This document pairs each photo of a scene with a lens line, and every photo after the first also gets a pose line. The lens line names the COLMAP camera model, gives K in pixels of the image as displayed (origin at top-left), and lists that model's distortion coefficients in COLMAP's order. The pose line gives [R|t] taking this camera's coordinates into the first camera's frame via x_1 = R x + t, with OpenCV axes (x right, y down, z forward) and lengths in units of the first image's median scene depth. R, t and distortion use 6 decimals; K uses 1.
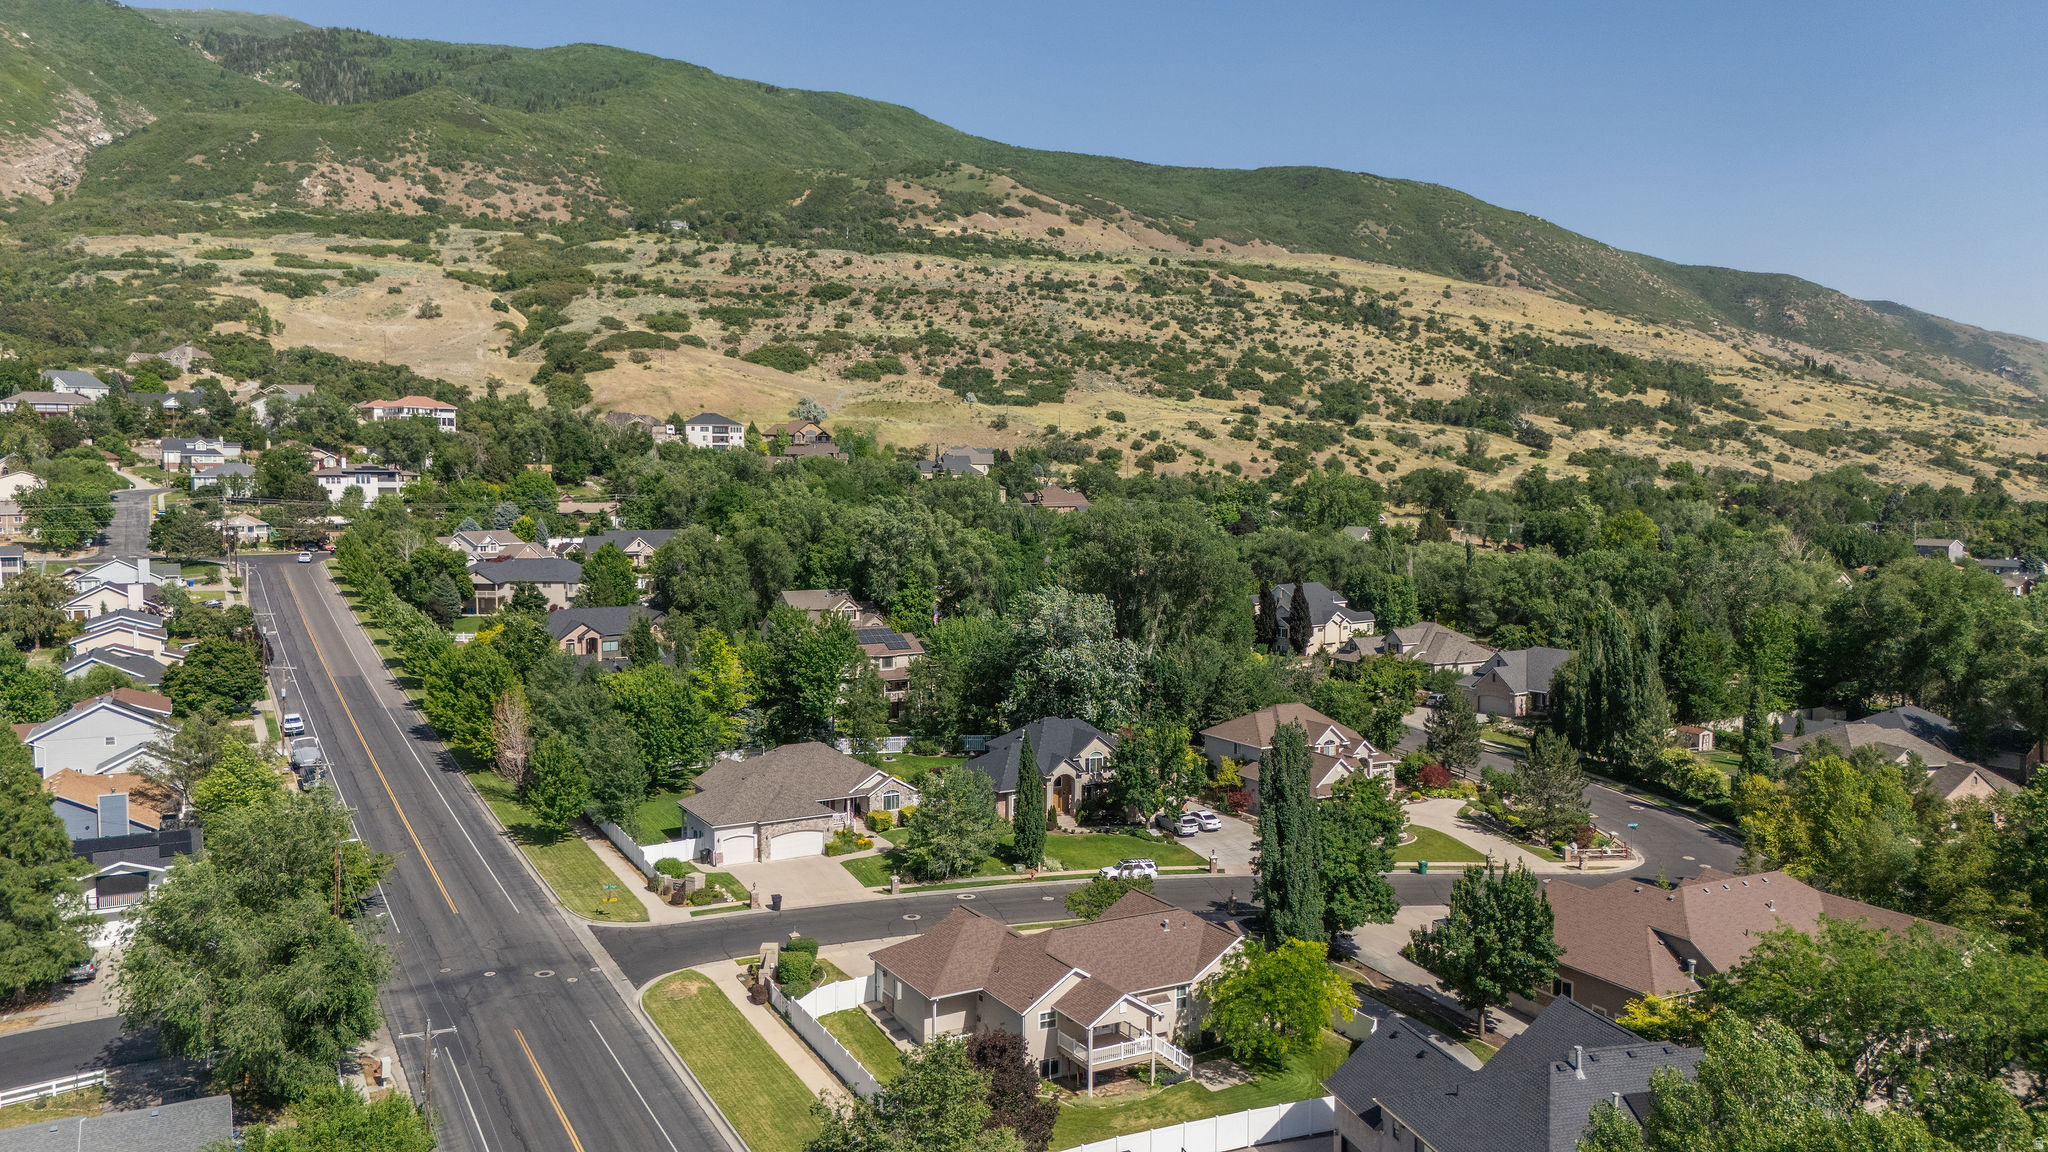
lens RADIAL K [[1513.0, 0, 1033.1], [0, 1513.0, 578.9], [0, 0, 1]] dist [0.070582, -0.066563]
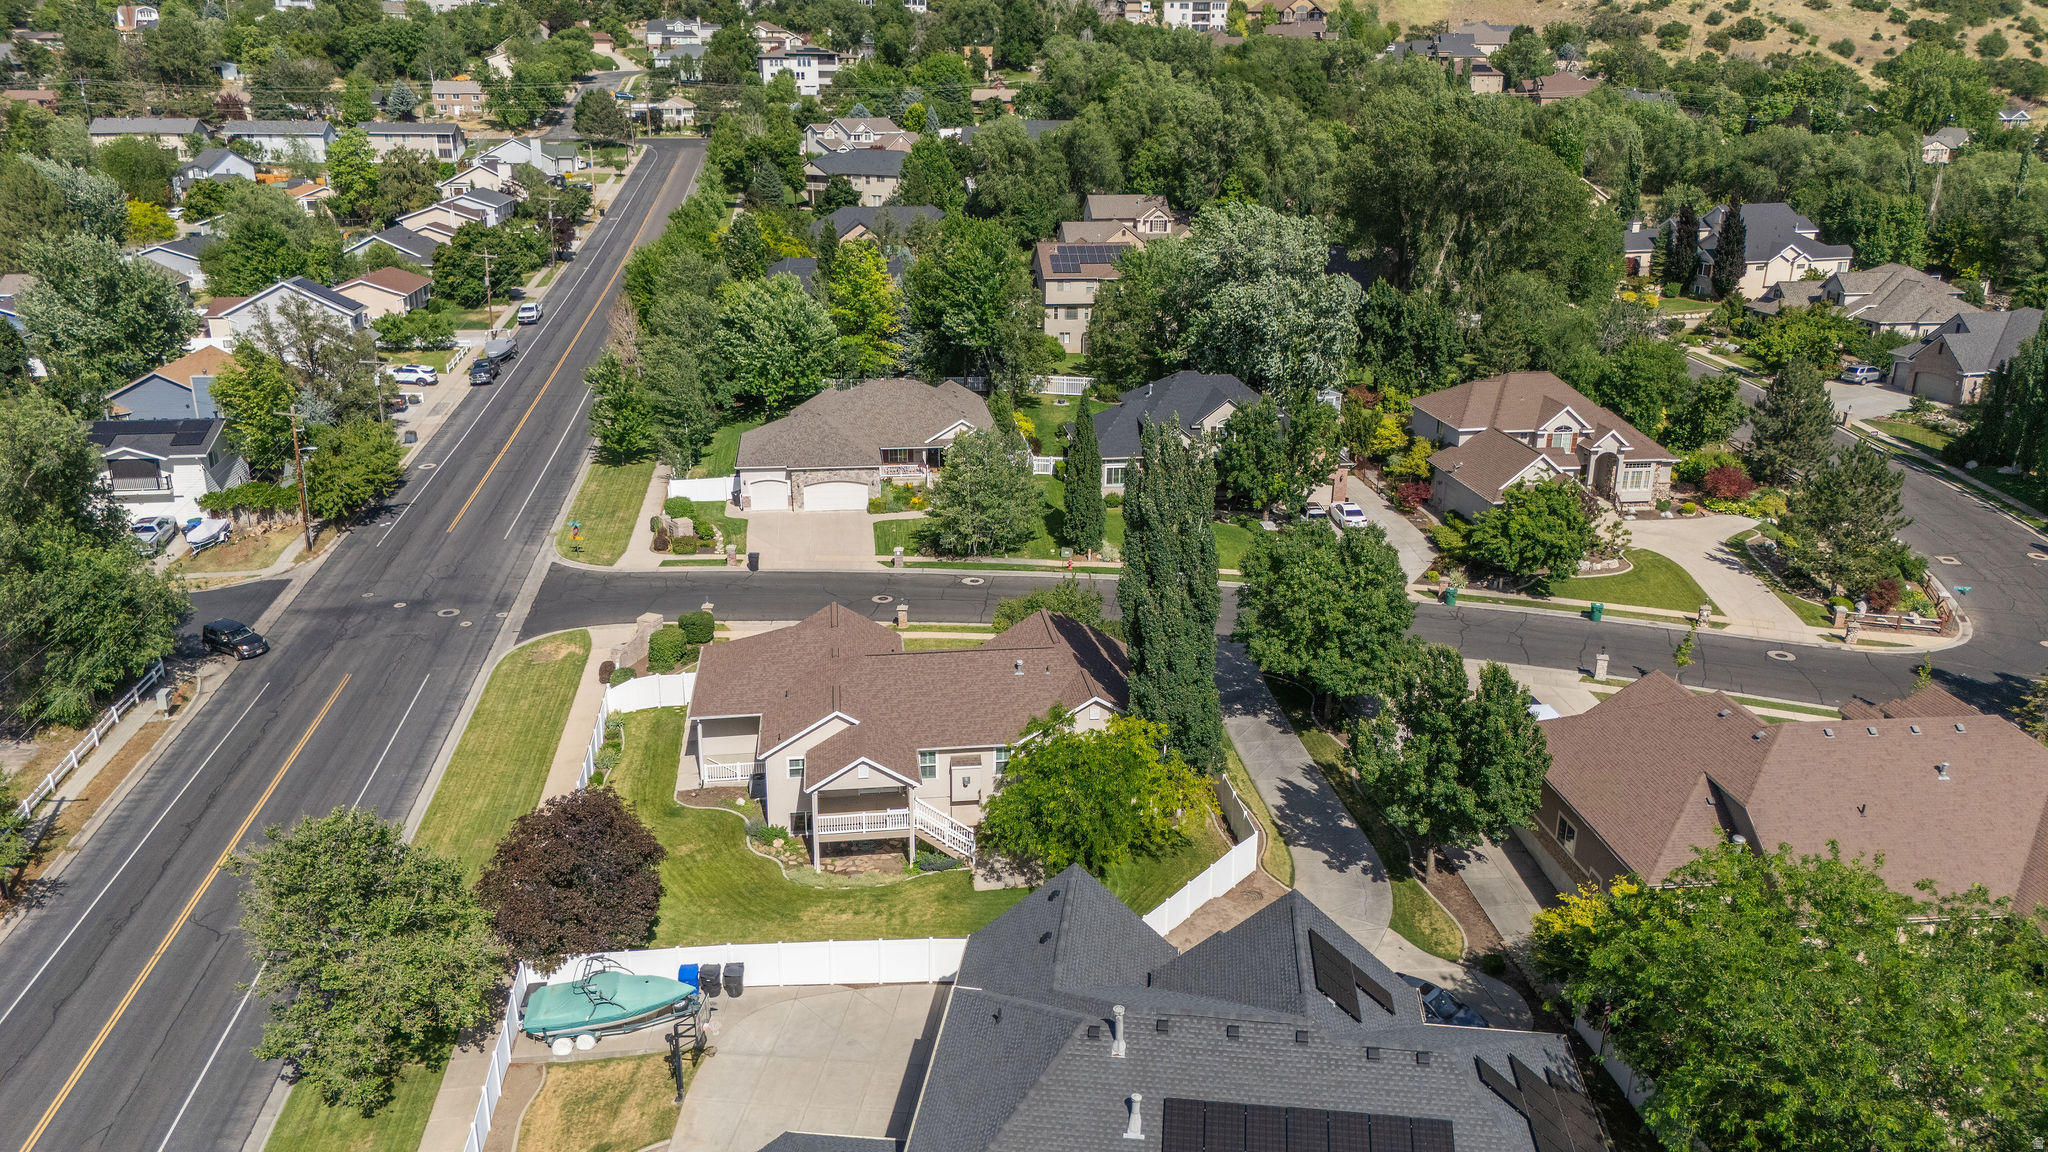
lens RADIAL K [[1513.0, 0, 1029.4], [0, 1513.0, 578.1], [0, 0, 1]] dist [0.070582, -0.066563]
pose [[0.927393, 0.124132, -0.352892, 0.170017], [-0.029956, 0.964953, 0.260706, -0.007619], [0.372886, -0.231206, 0.898610, 0.153139]]
